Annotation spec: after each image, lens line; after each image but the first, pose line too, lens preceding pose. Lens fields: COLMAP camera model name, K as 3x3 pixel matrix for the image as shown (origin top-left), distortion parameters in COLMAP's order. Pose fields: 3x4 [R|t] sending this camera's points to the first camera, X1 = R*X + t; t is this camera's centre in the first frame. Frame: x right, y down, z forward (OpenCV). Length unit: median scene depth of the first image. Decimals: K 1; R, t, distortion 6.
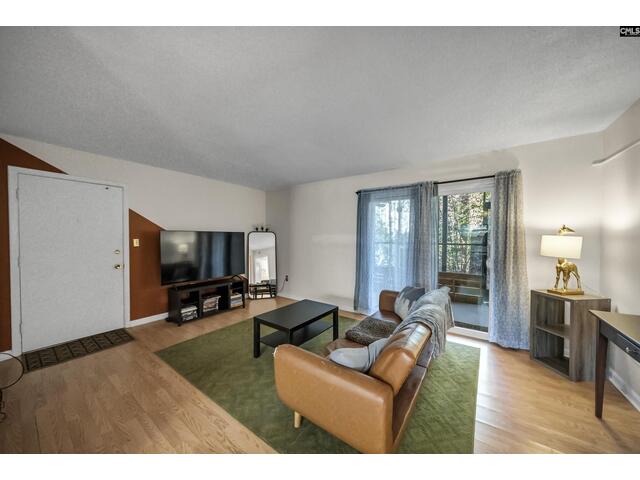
lens RADIAL K [[224.0, 0, 322.0], [0, 224.0, 238.7], [0, 0, 1]] dist [0.000420, -0.000016]
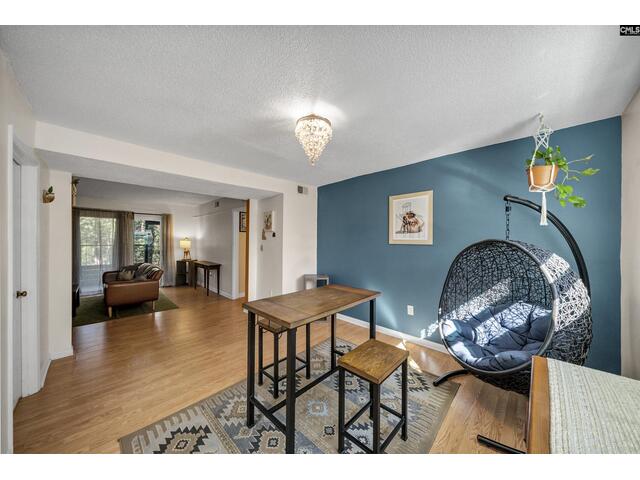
lens RADIAL K [[224.0, 0, 322.6], [0, 224.0, 240.7], [0, 0, 1]] dist [0.000420, -0.000016]
pose [[0.144082, -0.000705, 0.989565, -1.064433], [0.007354, 0.999973, -0.000358, 0.002494], [-0.989538, 0.007329, 0.144084, -0.810763]]
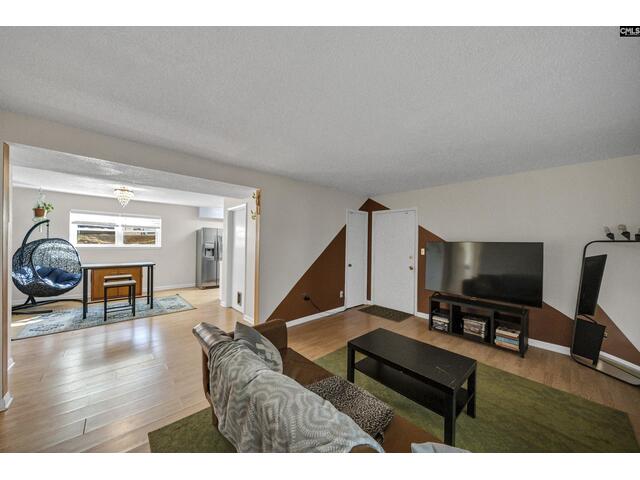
lens RADIAL K [[224.0, 0, 317.0], [0, 224.0, 242.1], [0, 0, 1]] dist [0.000420, -0.000016]
pose [[-0.207391, -0.010444, -0.978202, 0.584532], [-0.026051, 0.999647, -0.005150, -0.015663], [0.977911, 0.024415, -0.207590, 0.740238]]
